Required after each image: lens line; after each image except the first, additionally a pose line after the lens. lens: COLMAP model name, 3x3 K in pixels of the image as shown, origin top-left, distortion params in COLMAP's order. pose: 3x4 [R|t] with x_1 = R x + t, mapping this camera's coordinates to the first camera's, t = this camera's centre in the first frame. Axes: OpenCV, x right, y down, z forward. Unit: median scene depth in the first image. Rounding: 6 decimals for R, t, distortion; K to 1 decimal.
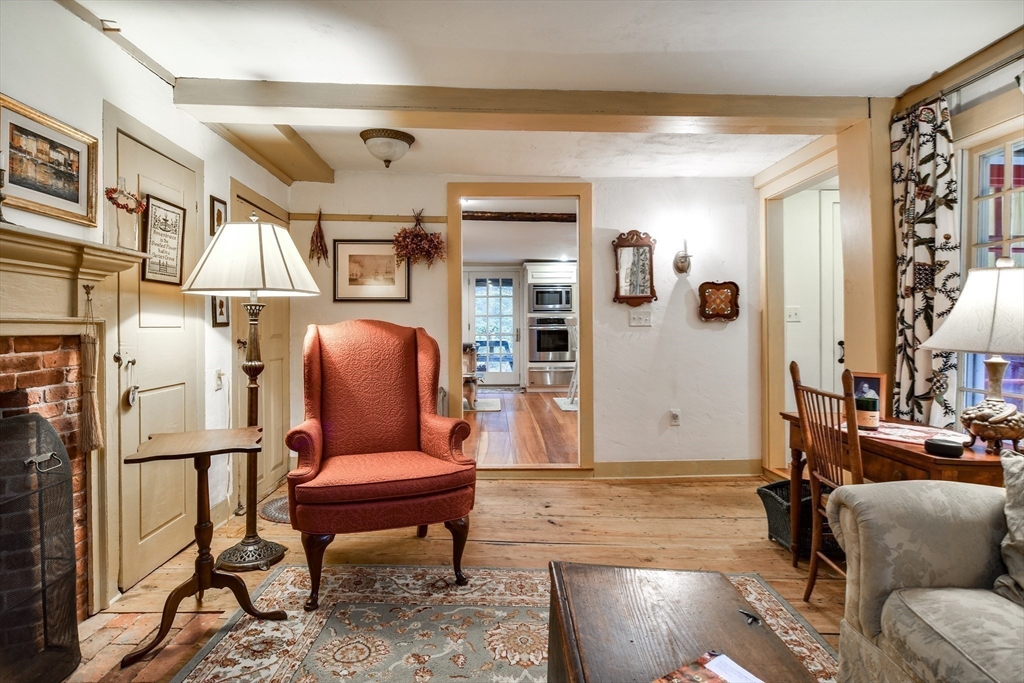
lens RADIAL K [[561.2, 0, 498.1], [0, 561.2, 326.9], [0, 0, 1]] dist [0.001389, -0.007074]
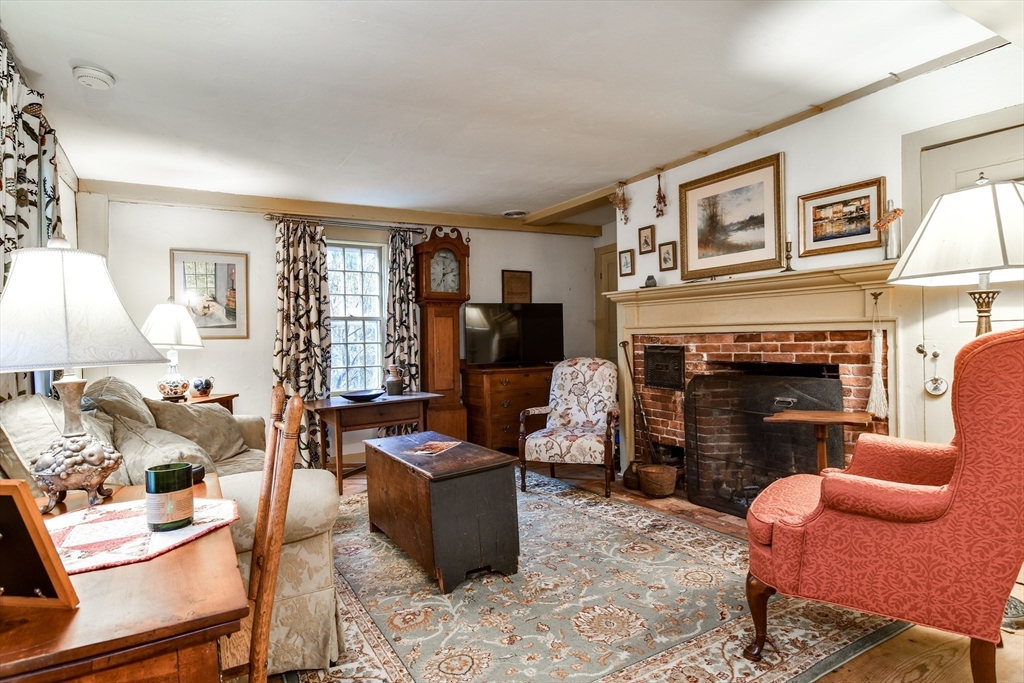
lens RADIAL K [[561.2, 0, 513.7], [0, 561.2, 341.2], [0, 0, 1]] dist [0.001389, -0.007074]
pose [[-0.863560, 0.021724, -0.503778, 0.694897], [0.020383, 0.999759, 0.008172, 0.012957], [0.503834, -0.003211, -0.863794, 1.752174]]
